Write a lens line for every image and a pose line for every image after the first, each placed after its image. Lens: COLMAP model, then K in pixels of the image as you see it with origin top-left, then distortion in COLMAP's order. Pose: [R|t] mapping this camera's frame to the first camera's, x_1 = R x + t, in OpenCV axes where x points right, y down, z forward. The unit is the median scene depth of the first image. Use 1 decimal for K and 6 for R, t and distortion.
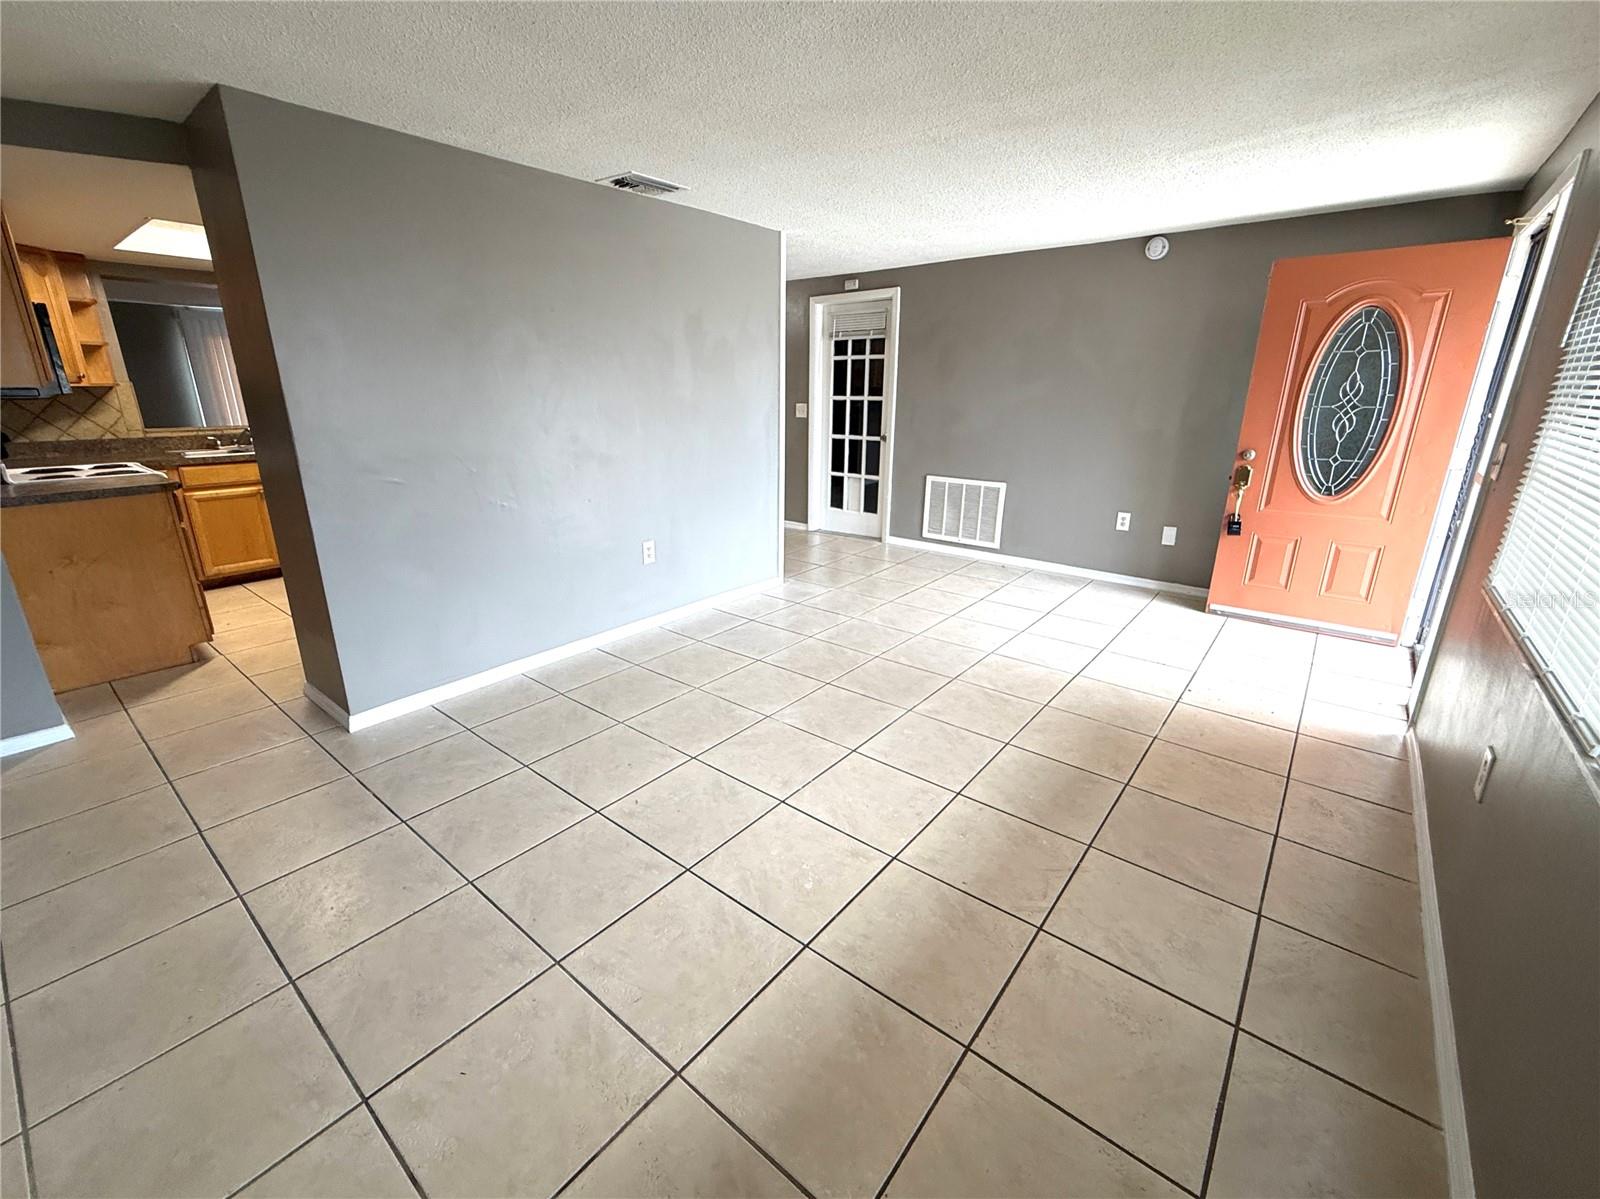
lens RADIAL K [[674.9, 0, 800.0], [0, 674.9, 599.5], [0, 0, 1]] dist [0.002449, 0.000120]
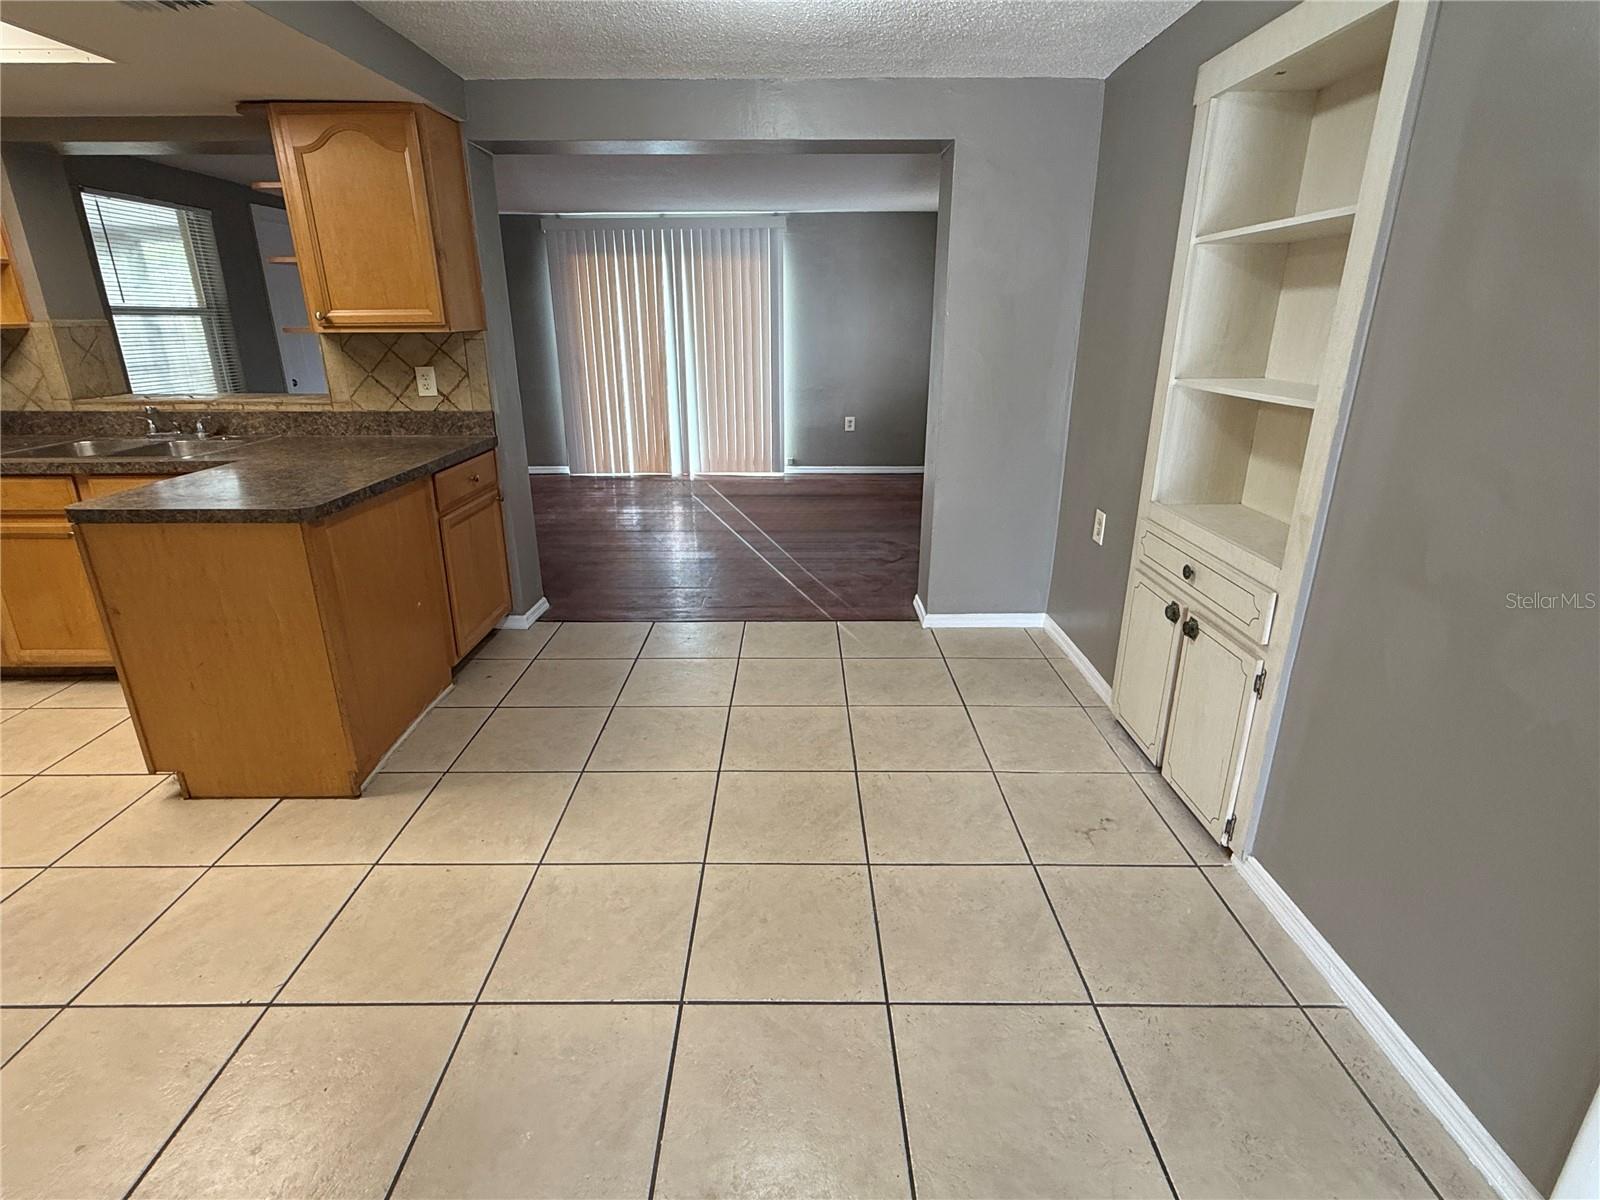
lens RADIAL K [[773.4, 0, 793.6], [0, 773.4, 575.5], [0, 0, 1]] dist [-0.002253, 0.000426]
pose [[0.621420, 0.244274, -0.744424, -0.006163], [-0.228466, 0.965357, 0.126055, -0.342465], [0.749427, 0.091742, 0.655700, 1.074347]]
